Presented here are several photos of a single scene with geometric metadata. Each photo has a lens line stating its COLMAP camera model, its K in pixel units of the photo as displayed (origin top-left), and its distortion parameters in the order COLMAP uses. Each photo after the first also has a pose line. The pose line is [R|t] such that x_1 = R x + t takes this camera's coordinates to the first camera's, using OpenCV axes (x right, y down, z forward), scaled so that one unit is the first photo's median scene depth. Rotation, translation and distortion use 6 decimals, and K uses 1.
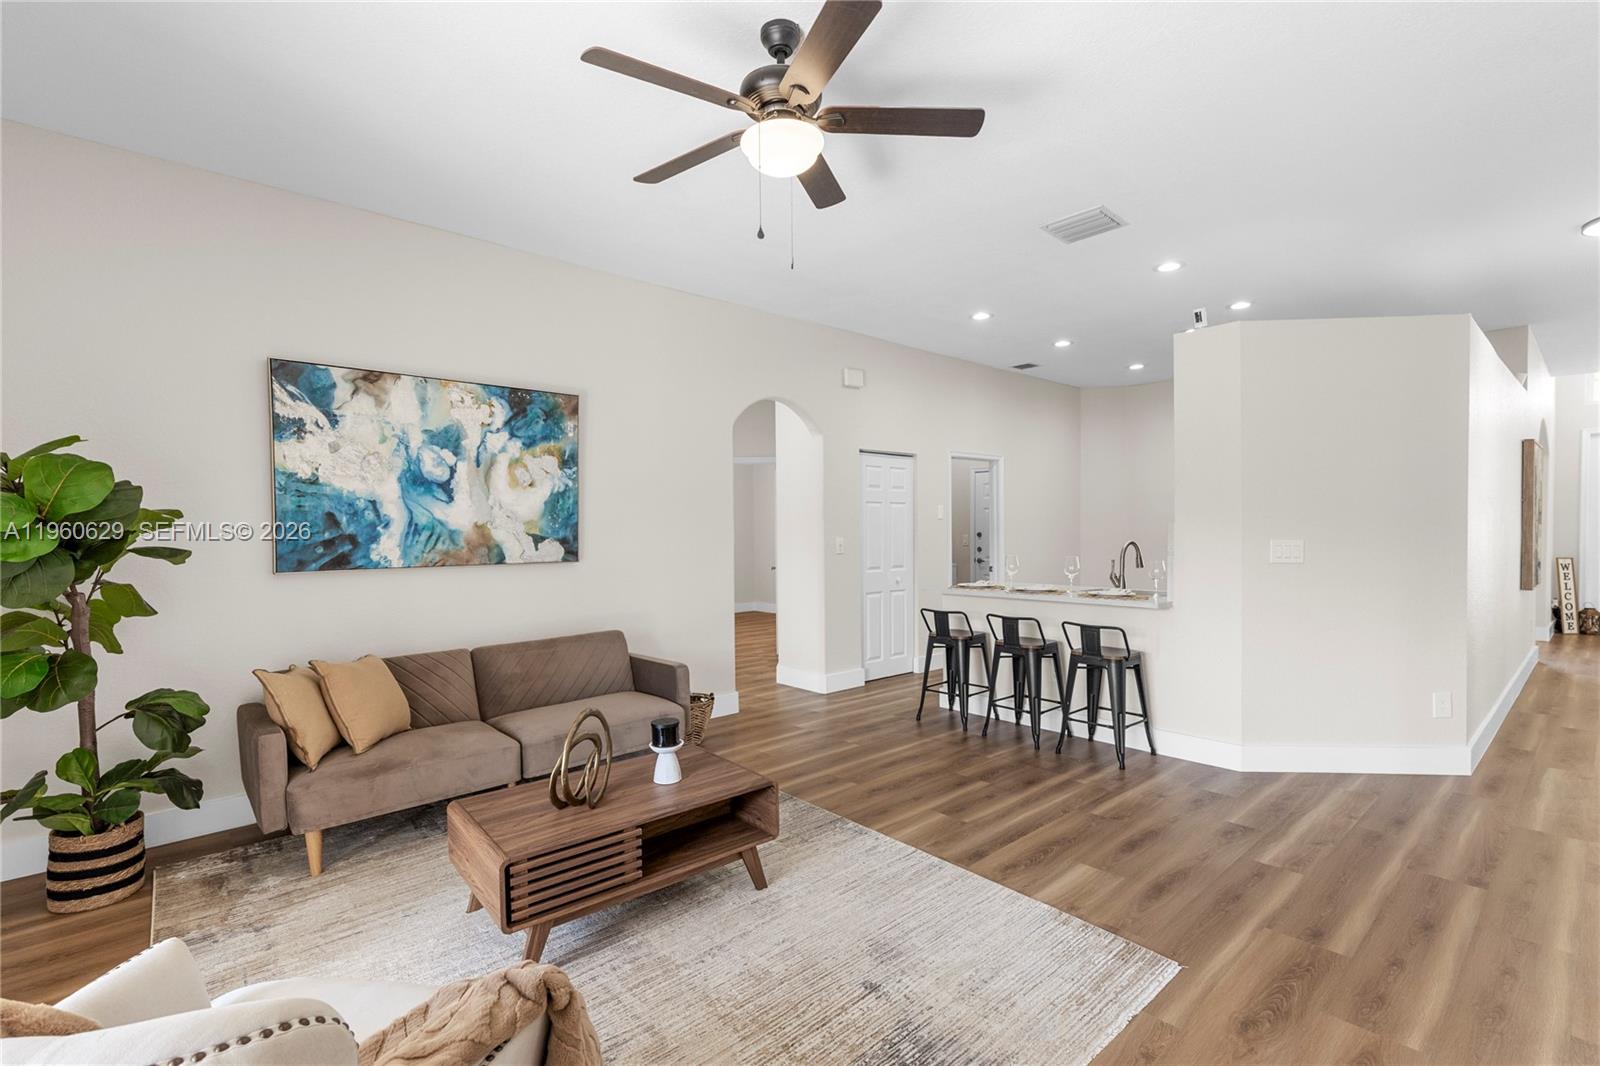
lens RADIAL K [[727.8, 0, 801.6], [0, 727.8, 546.8], [0, 0, 1]] dist [0.013497, 0.000238]
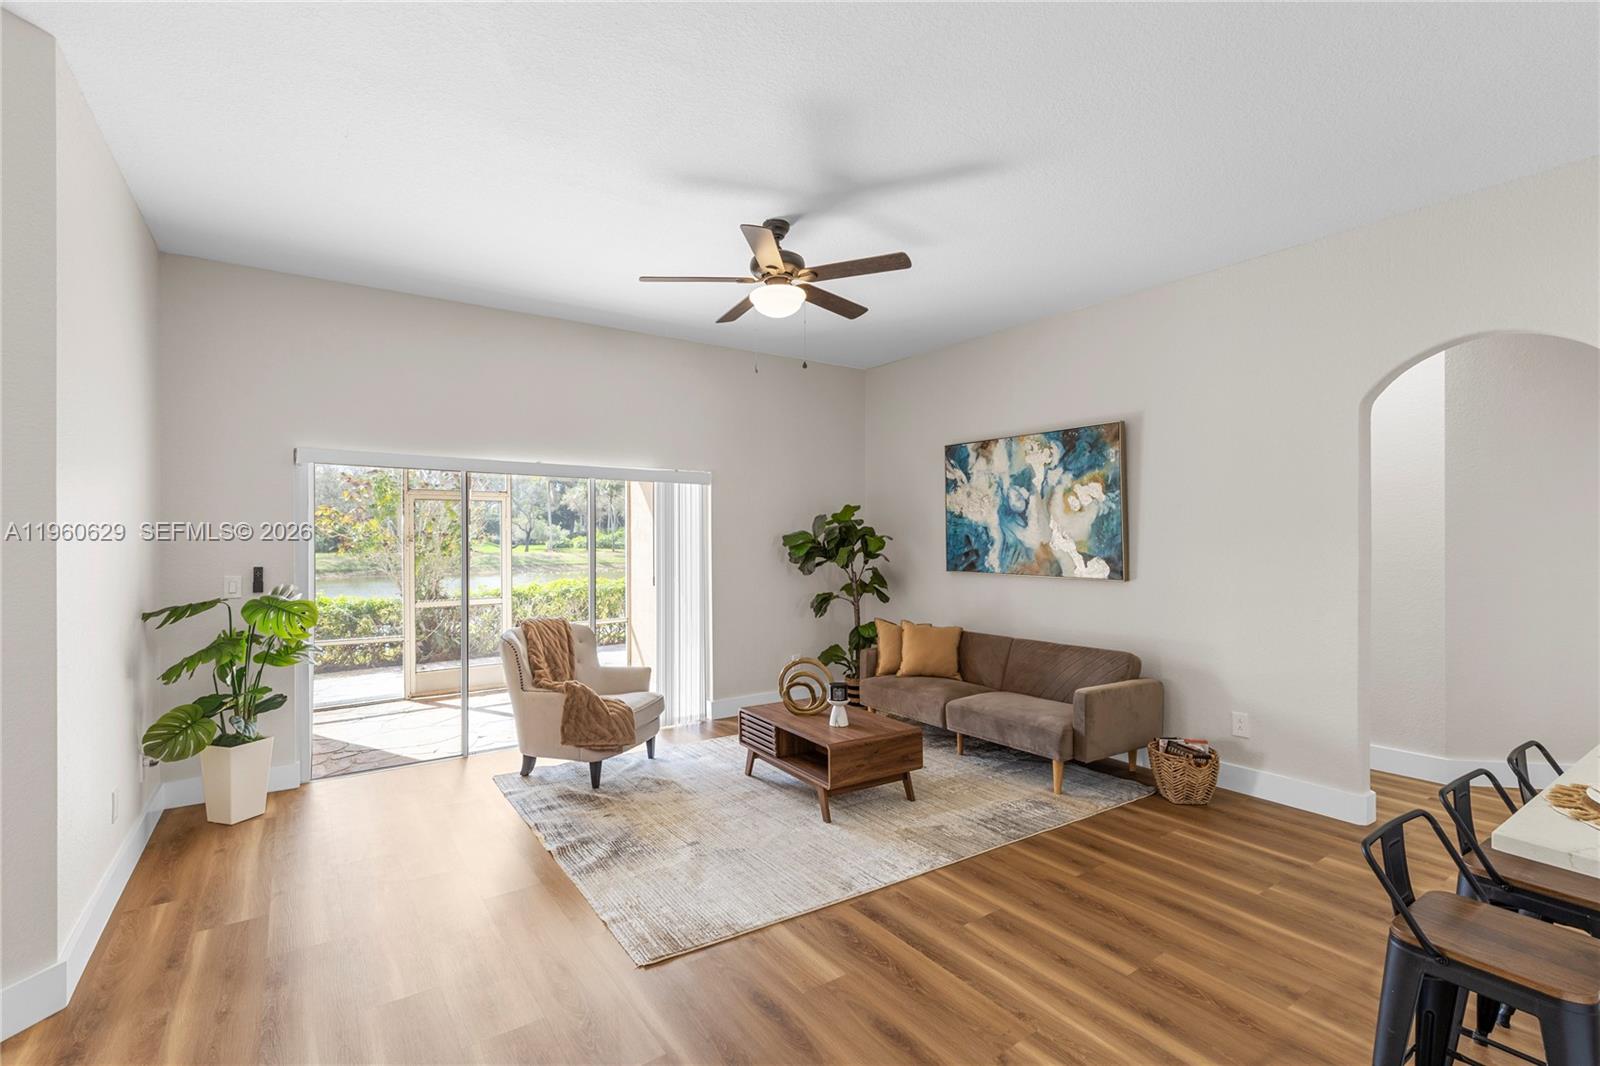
lens RADIAL K [[727.8, 0, 805.7], [0, 727.8, 536.0], [0, 0, 1]] dist [0.013497, 0.000238]
pose [[-0.119051, 0.010342, -0.992834, 0.890639], [-0.023488, 0.999637, 0.013229, -0.053130], [0.992610, 0.024894, -0.118765, 0.770905]]
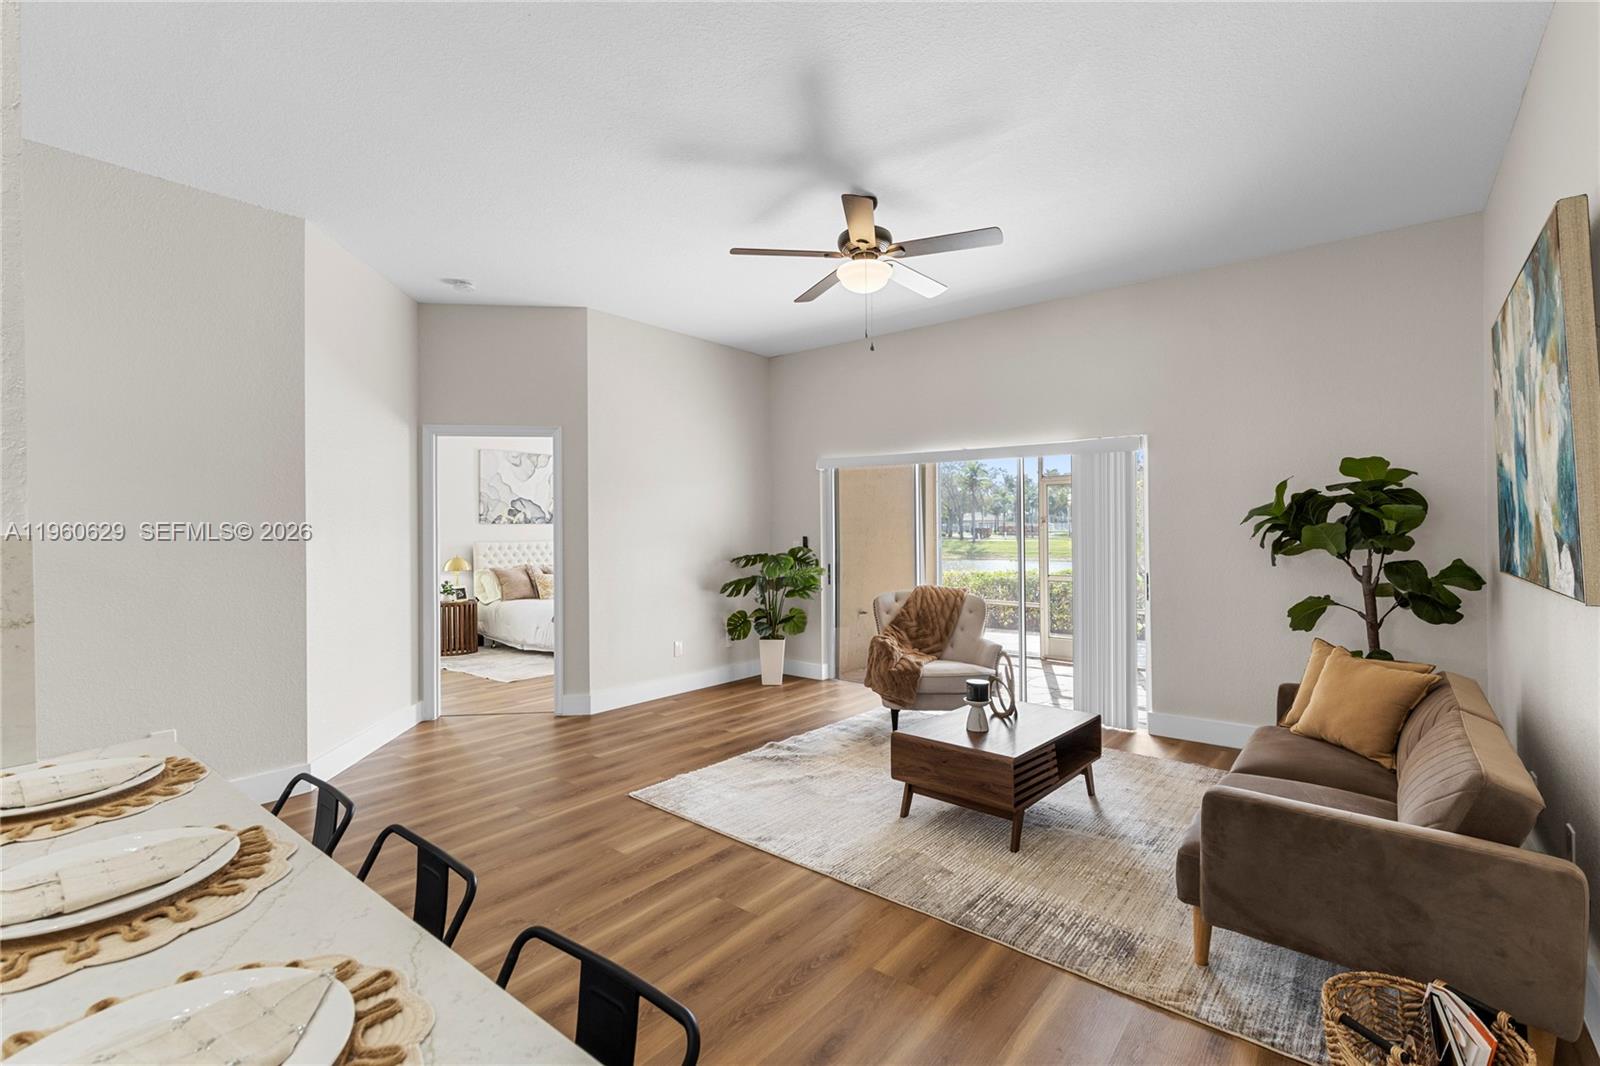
lens RADIAL K [[727.8, 0, 800.8], [0, 727.8, 528.3], [0, 0, 1]] dist [0.013497, 0.000238]
pose [[-0.987513, 0.017407, -0.156573, 0.214950], [0.013164, 0.999519, 0.028094, -0.043062], [0.156987, 0.025682, -0.987267, 1.523557]]
